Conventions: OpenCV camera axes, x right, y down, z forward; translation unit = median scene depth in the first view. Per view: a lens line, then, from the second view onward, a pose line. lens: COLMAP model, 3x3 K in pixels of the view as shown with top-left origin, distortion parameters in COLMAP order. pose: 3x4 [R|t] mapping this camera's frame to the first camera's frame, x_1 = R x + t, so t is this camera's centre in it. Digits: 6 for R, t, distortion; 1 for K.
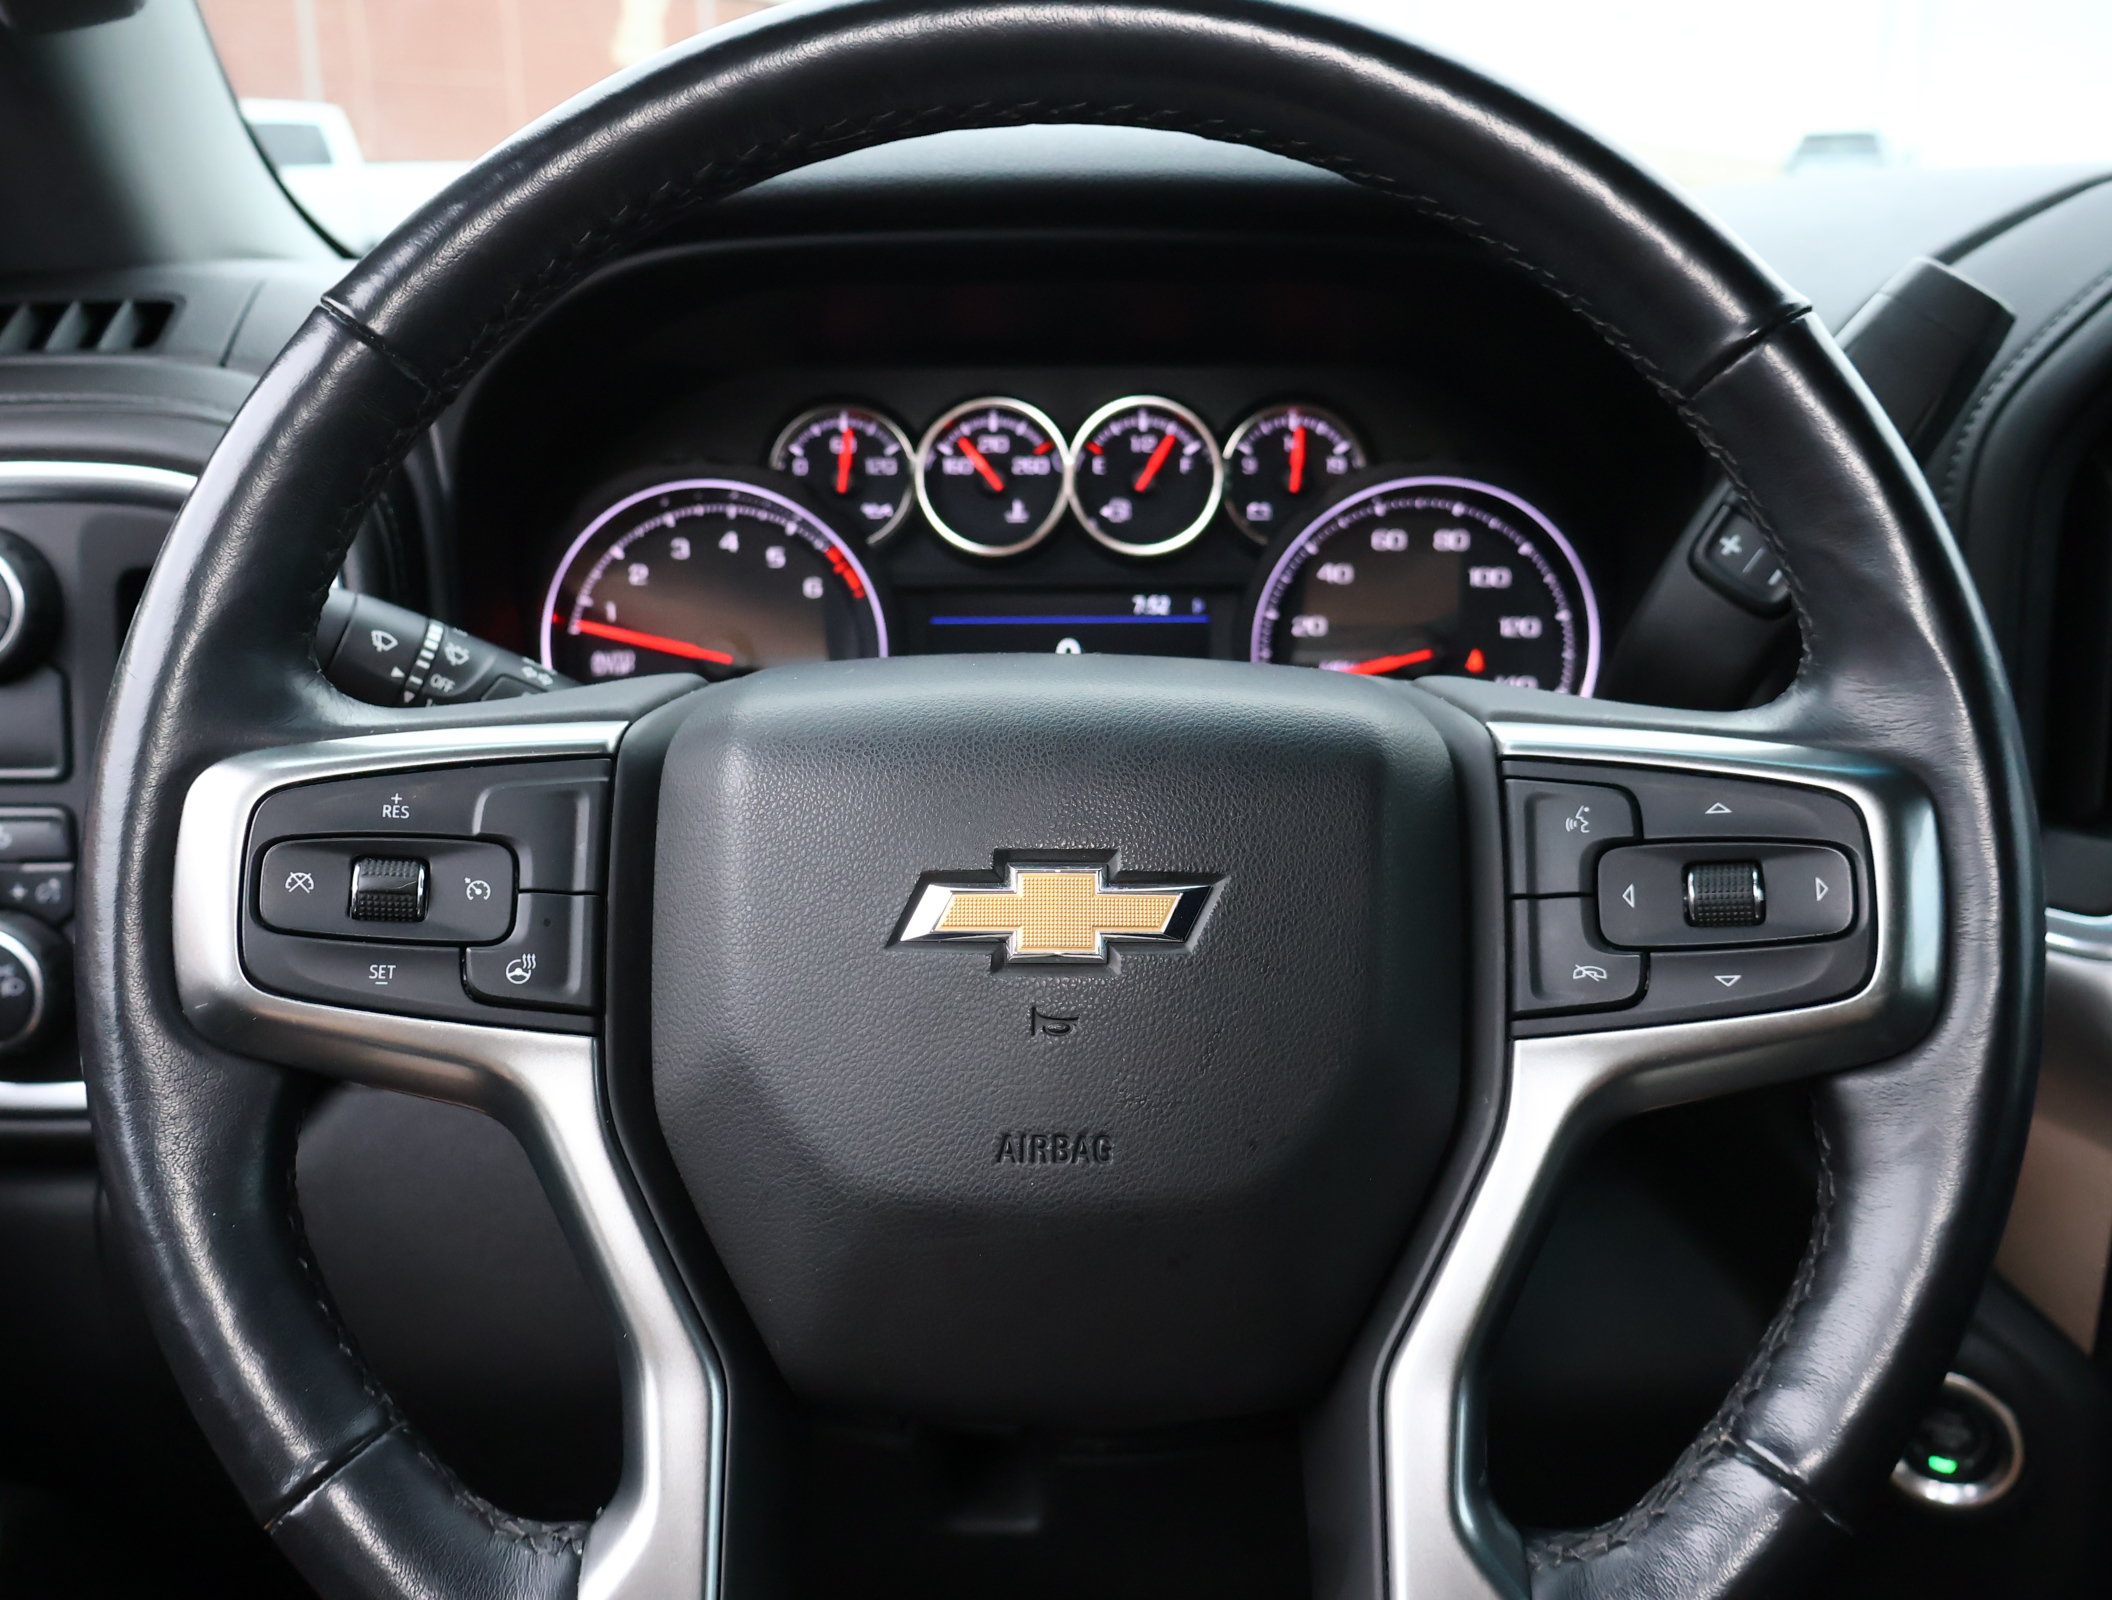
lens RADIAL K [[2011.1, 0, 1065.7], [0, 2011.1, 798.7], [0, 0, 1]] dist [0.003763, 0.000000]
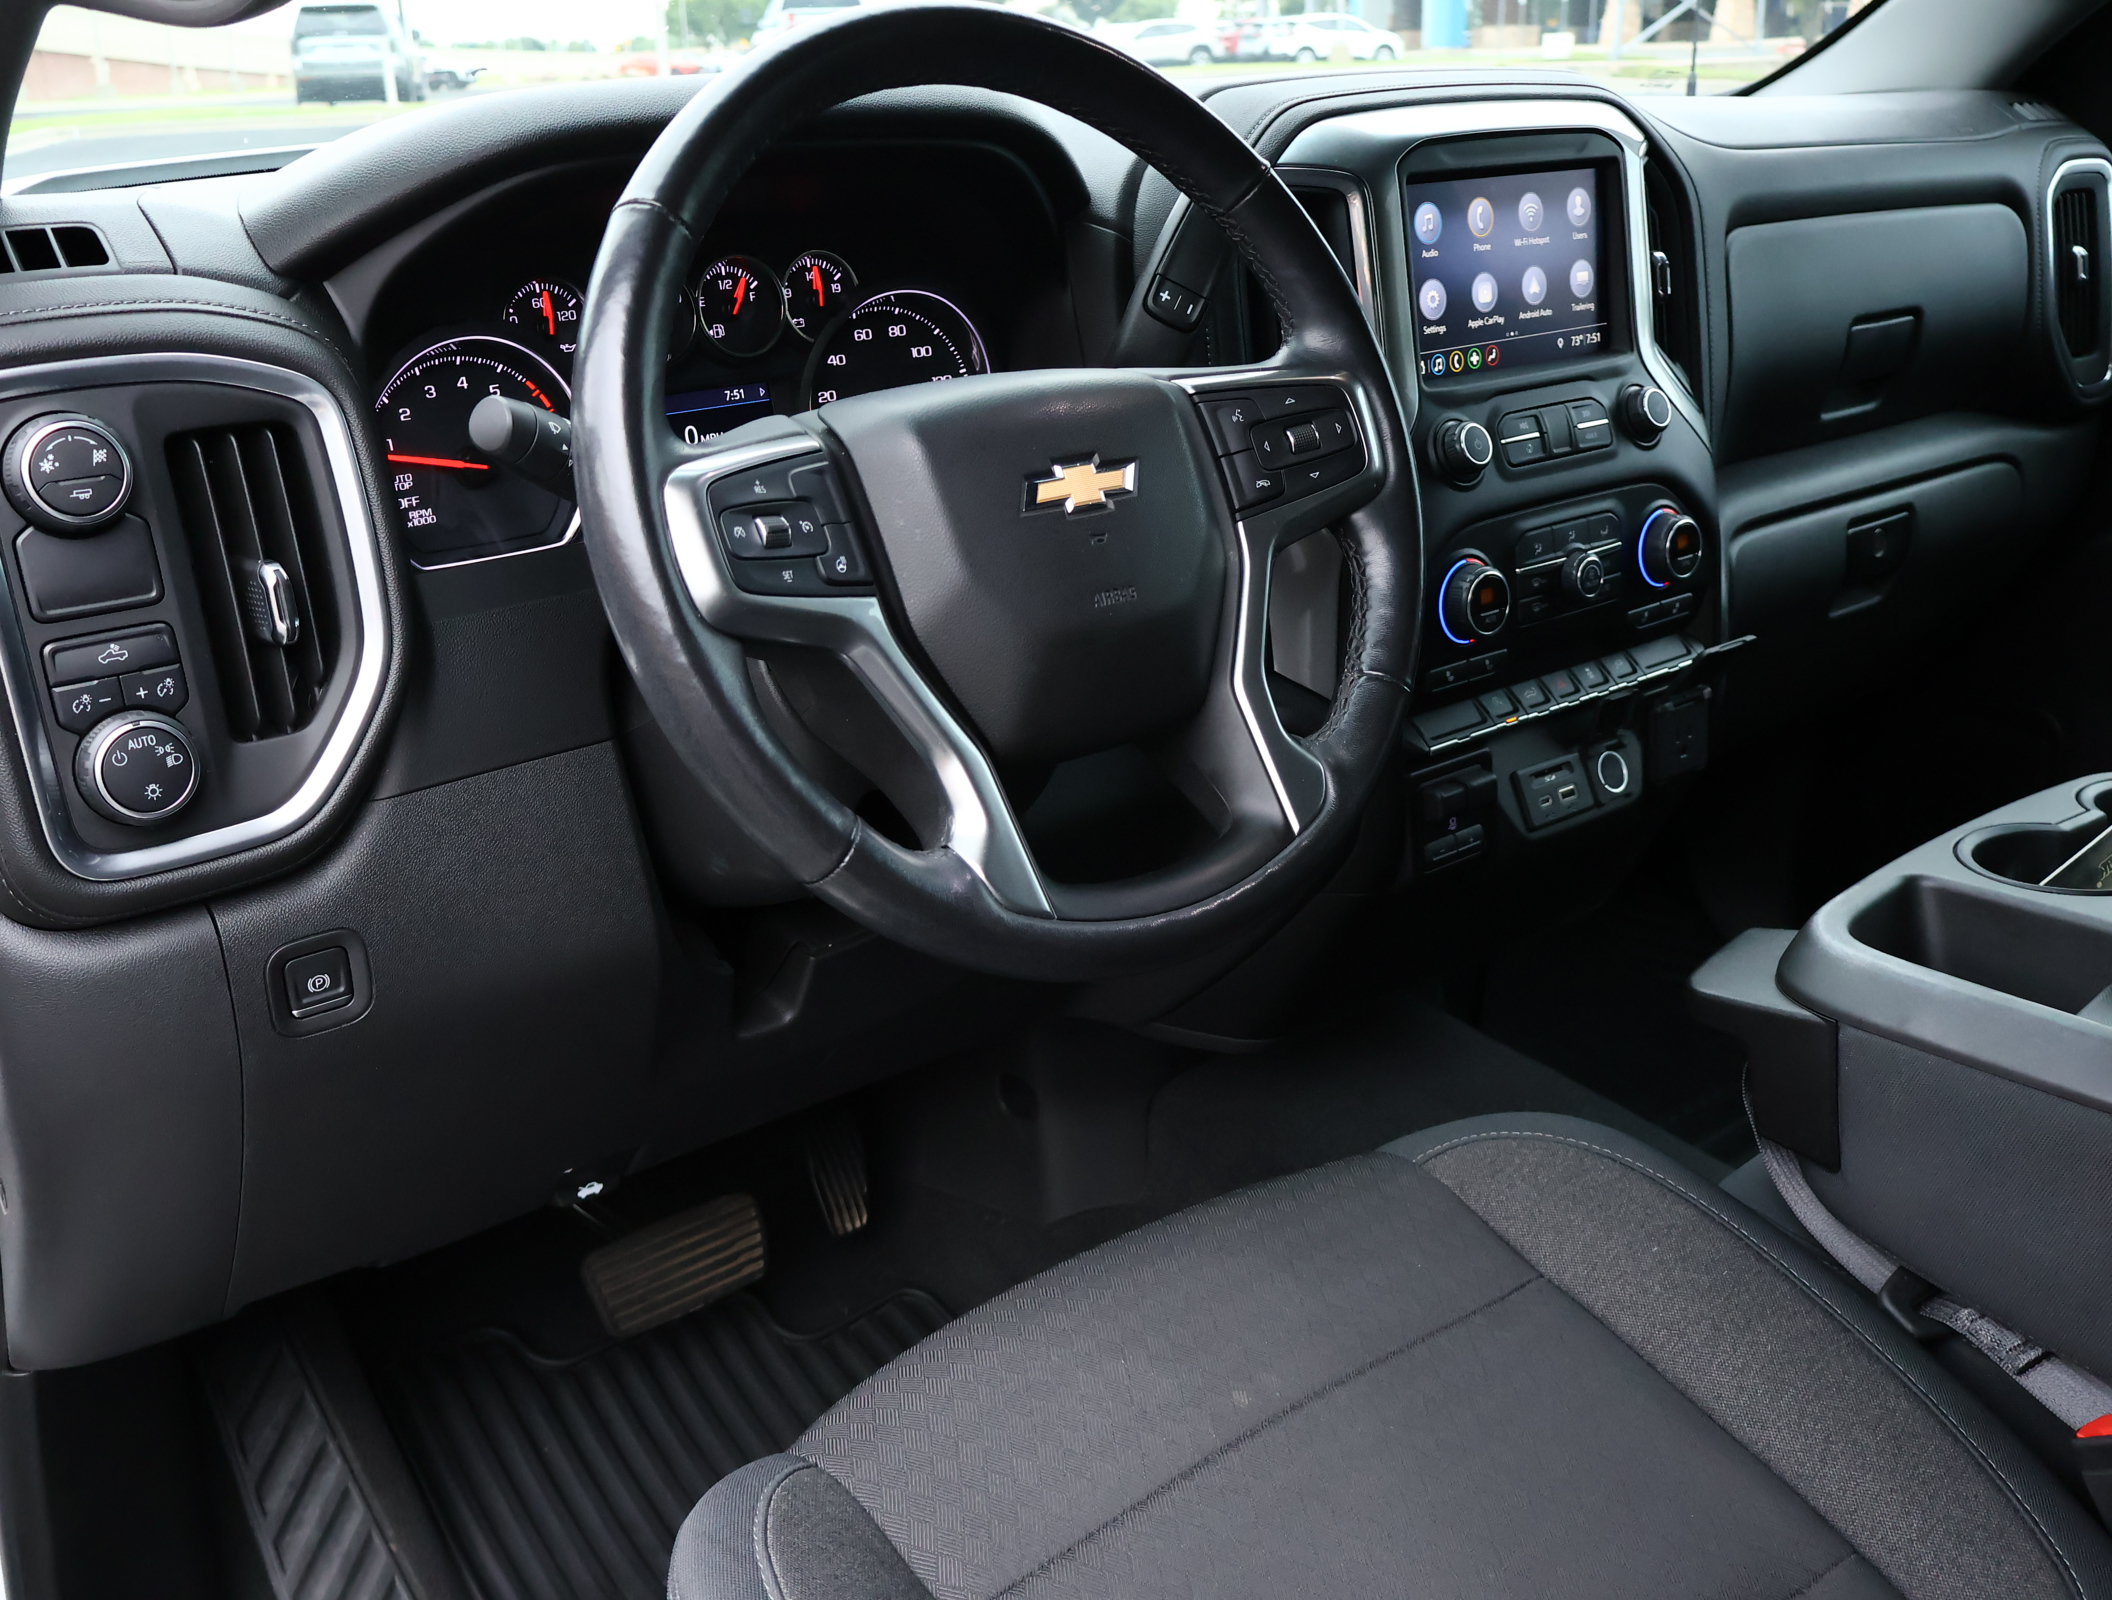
lens RADIAL K [[2011.1, 0, 1053.5], [0, 2011.1, 806.7], [0, 0, 1]] dist [0.003763, 0.000000]
pose [[0.777053, -0.234555, 0.584100, -1.242864], [0.200367, 0.971878, 0.123718, 0.111014], [-0.596693, 0.020899, 0.802198, -0.581463]]
